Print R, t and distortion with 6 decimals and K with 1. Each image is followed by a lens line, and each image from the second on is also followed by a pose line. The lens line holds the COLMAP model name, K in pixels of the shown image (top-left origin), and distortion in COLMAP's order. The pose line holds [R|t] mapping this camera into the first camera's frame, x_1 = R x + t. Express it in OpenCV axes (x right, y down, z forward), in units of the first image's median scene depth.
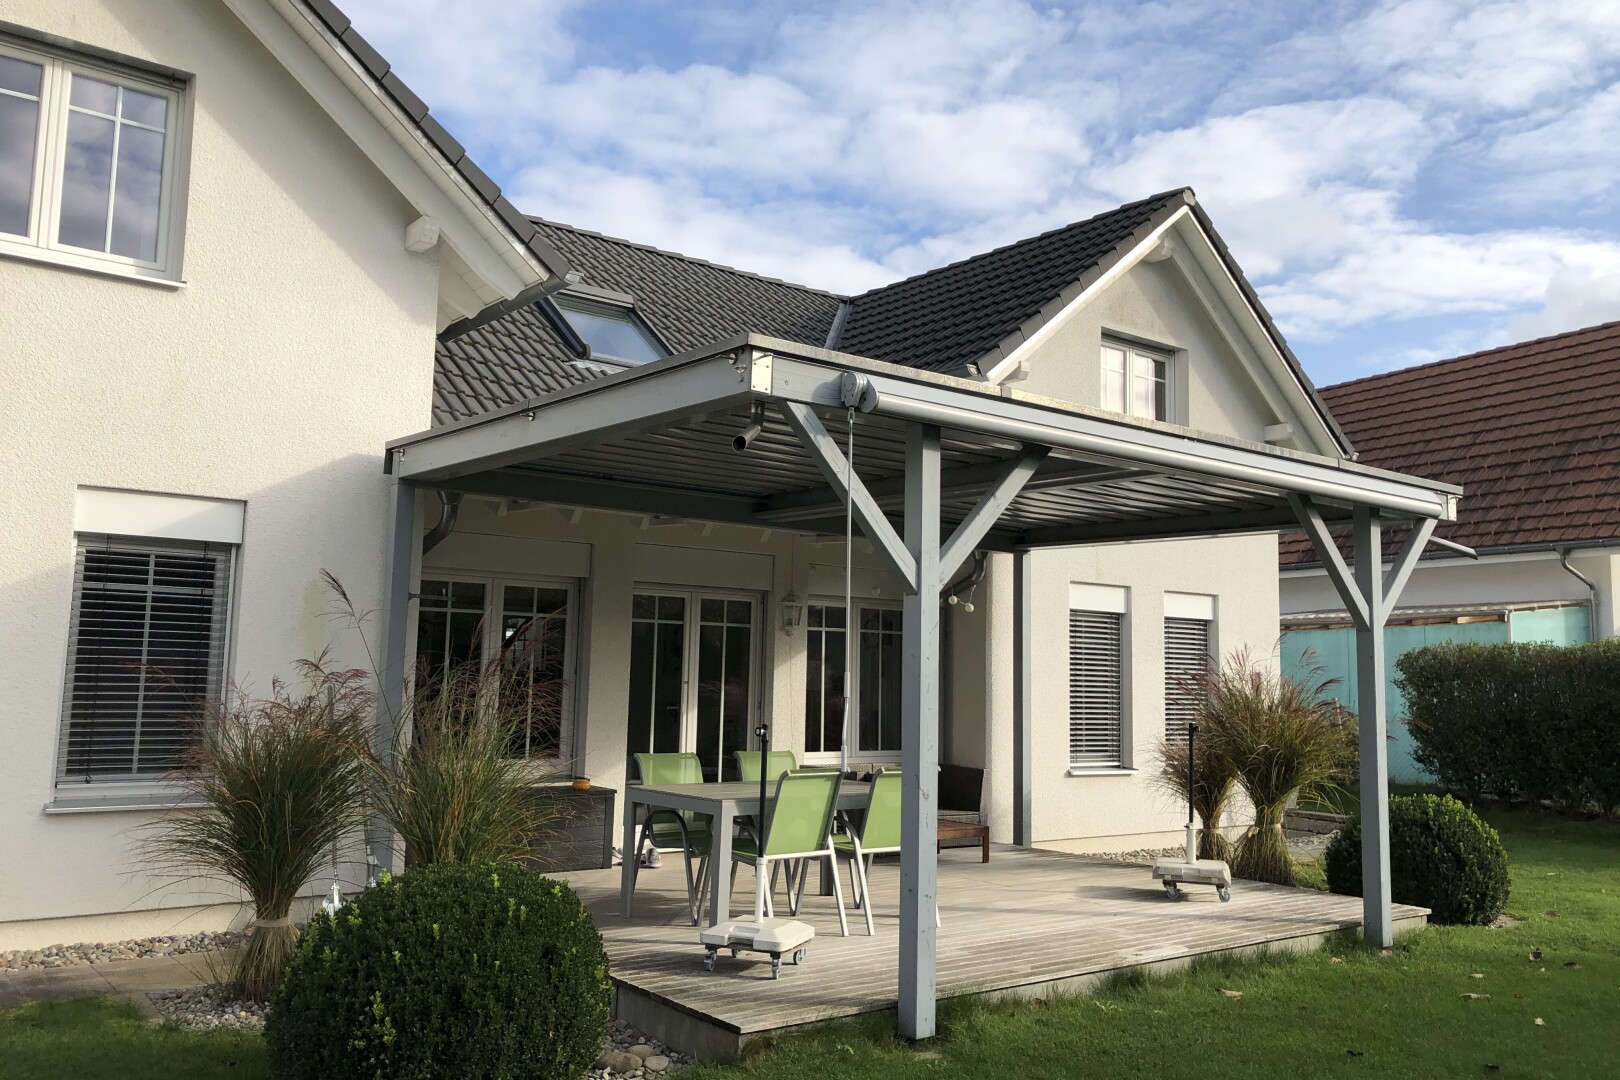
lens RADIAL K [[1339.1, 0, 802.7], [0, 1339.1, 527.0], [0, 0, 1]] dist [0.033002, -0.007630]
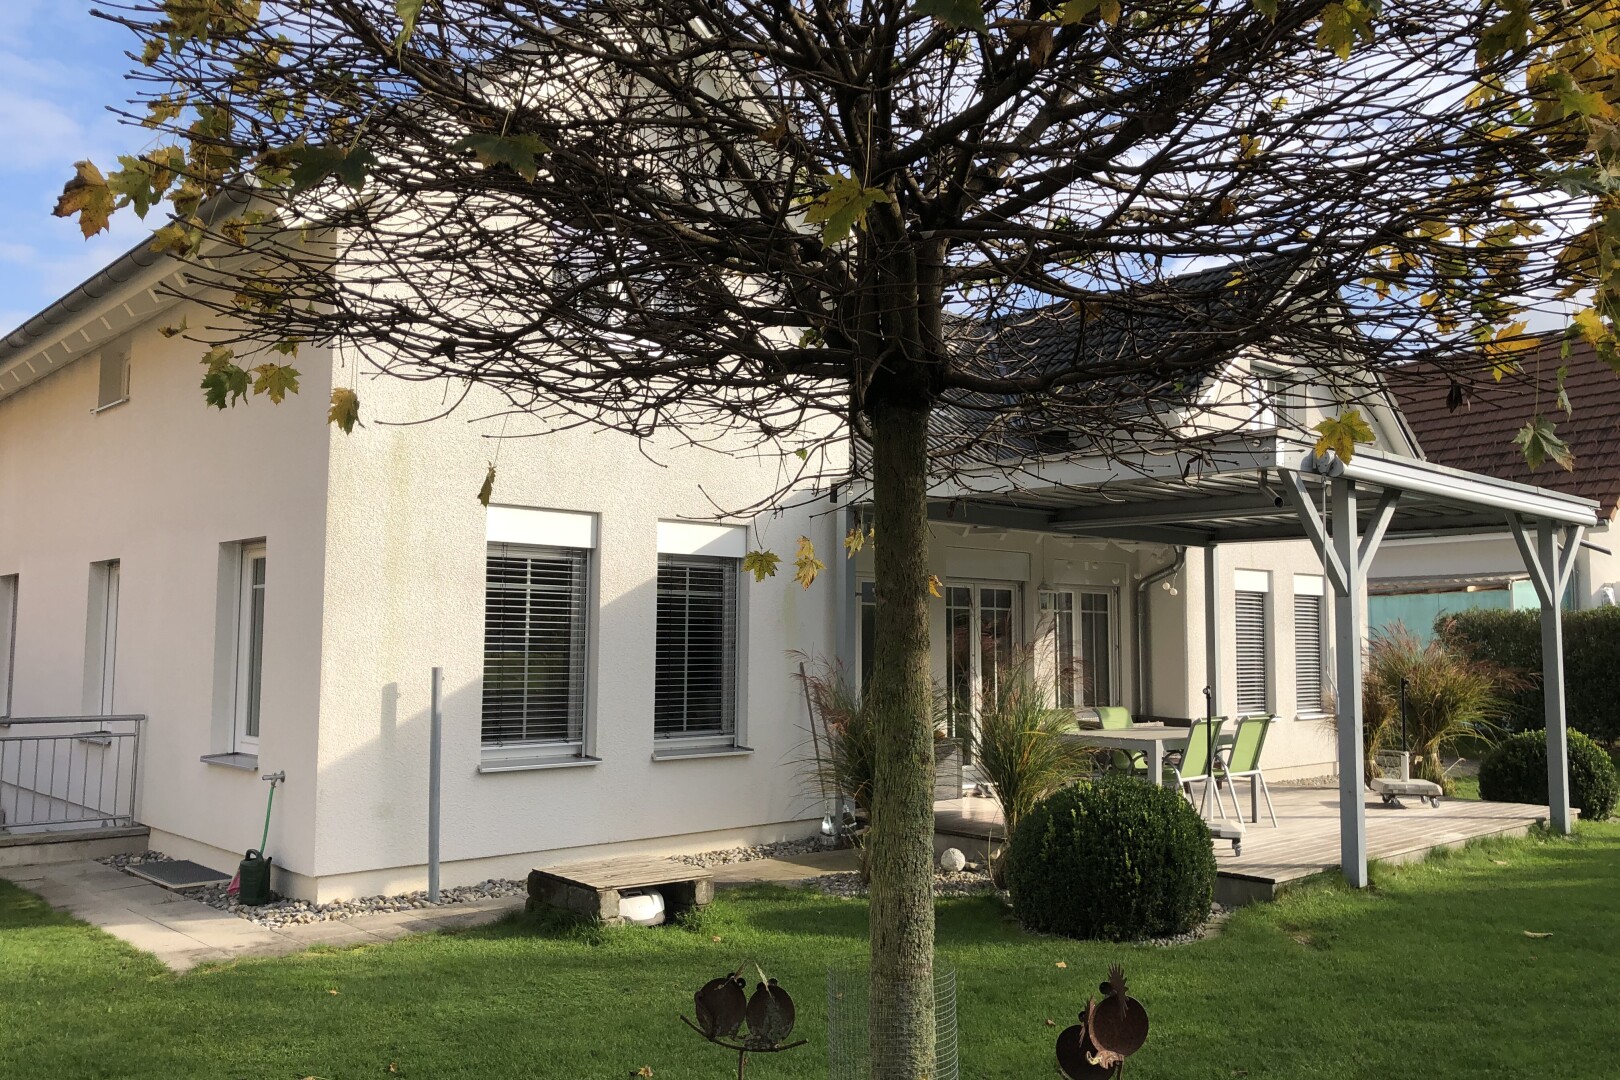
lens RADIAL K [[1339.1, 0, 814.8], [0, 1339.1, 543.6], [0, 0, 1]] dist [0.033002, -0.007630]
pose [[0.995902, -0.013074, 0.089490, -0.341057], [0.009746, 0.999248, 0.037525, -0.036930], [-0.089913, -0.036499, 0.995281, -0.231617]]
